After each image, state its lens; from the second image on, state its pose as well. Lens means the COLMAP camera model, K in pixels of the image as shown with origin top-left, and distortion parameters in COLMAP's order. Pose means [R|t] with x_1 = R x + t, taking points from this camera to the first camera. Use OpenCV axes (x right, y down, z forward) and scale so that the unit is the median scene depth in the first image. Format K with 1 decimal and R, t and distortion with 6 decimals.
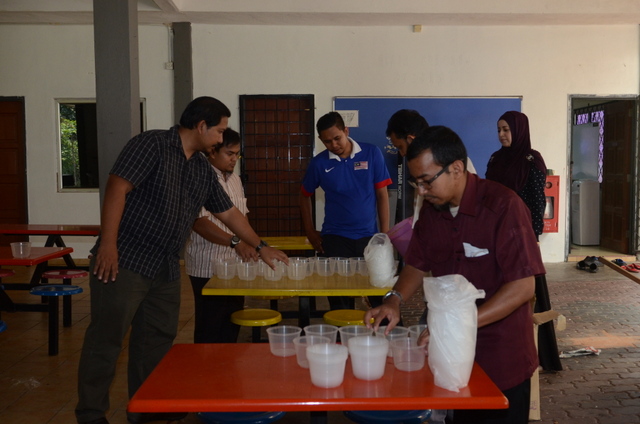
lens RADIAL K [[686.4, 0, 324.5], [0, 686.4, 211.1], [0, 0, 1]] dist [-0.015130, 0.000000]
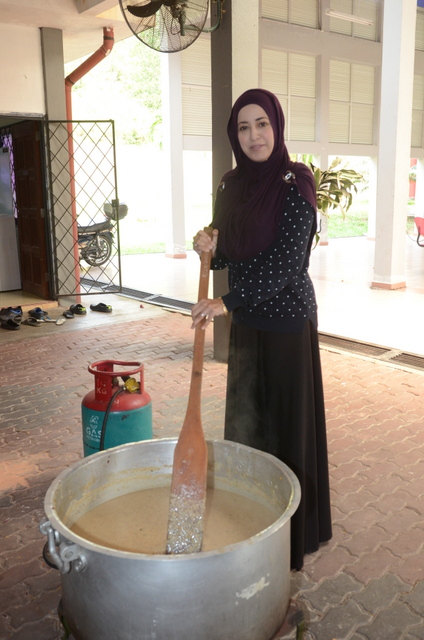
lens RADIAL K [[639.1, 0, 213.0], [0, 639.1, 320.9], [0, 0, 1]] dist [0.013253, 0.000000]
pose [[0.803744, -0.122495, 0.582229, 0.137507], [0.048640, 0.988829, 0.140894, -0.018112], [-0.592984, -0.084923, 0.800723, 0.222680]]
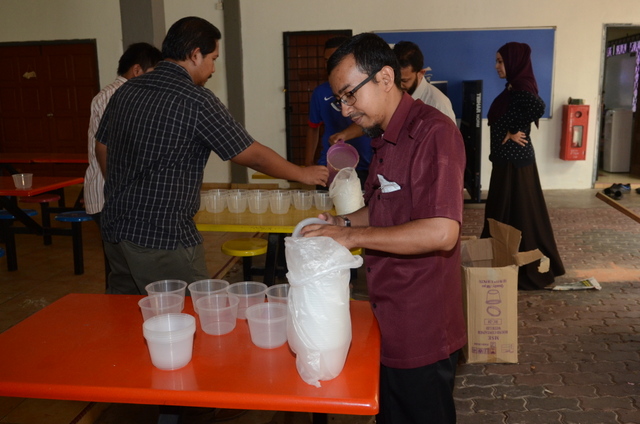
lens RADIAL K [[587.3, 0, 315.5], [0, 587.3, 212.6], [0, 0, 1]] dist [-0.025348, 0.000000]
pose [[0.991788, 0.012866, -0.127247, 0.049315], [0.003163, 0.992155, 0.124972, -0.002517], [0.127857, -0.124348, 0.983967, 0.067216]]
